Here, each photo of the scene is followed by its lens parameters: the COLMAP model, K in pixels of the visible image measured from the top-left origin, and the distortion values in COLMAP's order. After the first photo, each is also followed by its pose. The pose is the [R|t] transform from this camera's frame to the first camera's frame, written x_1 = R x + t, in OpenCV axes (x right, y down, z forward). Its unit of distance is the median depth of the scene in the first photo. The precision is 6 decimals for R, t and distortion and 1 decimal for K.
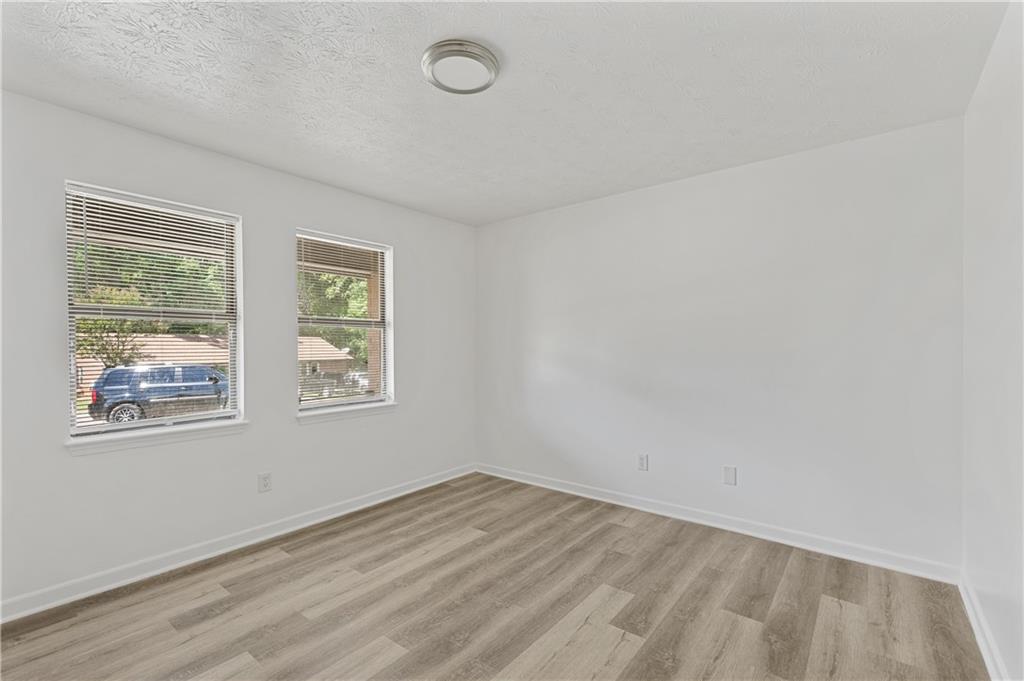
lens RADIAL K [[420.8, 0, 510.2], [0, 420.8, 344.2], [0, 0, 1]] dist [-0.000454, 0.000077]
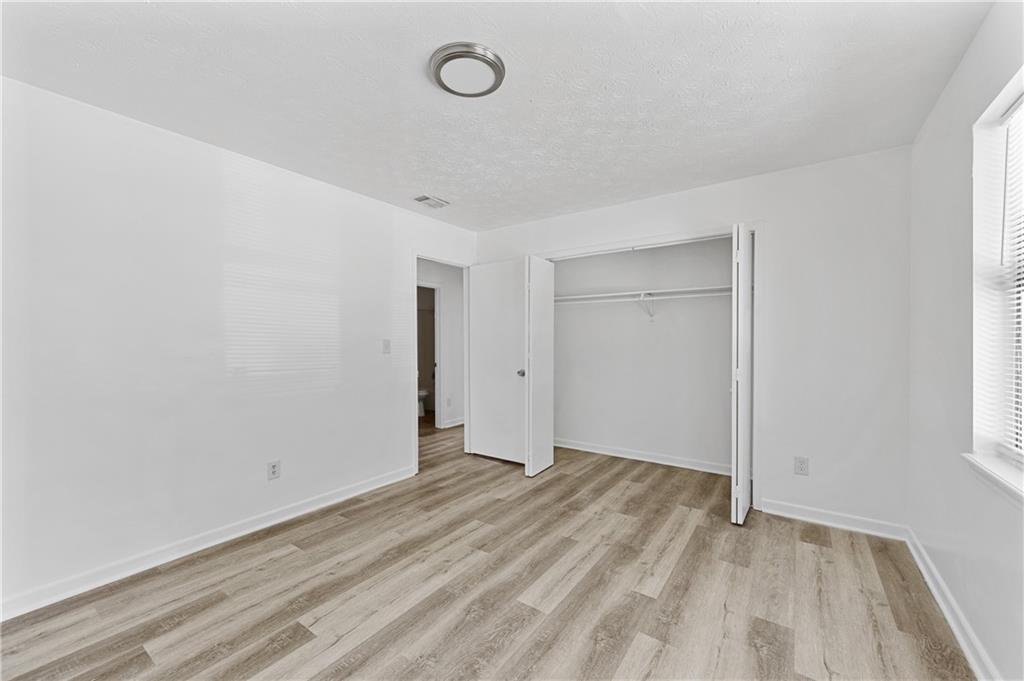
lens RADIAL K [[406.0, 0, 513.6], [0, 406.0, 343.1], [0, 0, 1]] dist [0.000641, -0.001075]
pose [[-0.998100, 0.009428, -0.060886, -0.158700], [0.009949, 0.999916, -0.008260, 0.023365], [0.060803, -0.008850, -0.998111, 1.986509]]
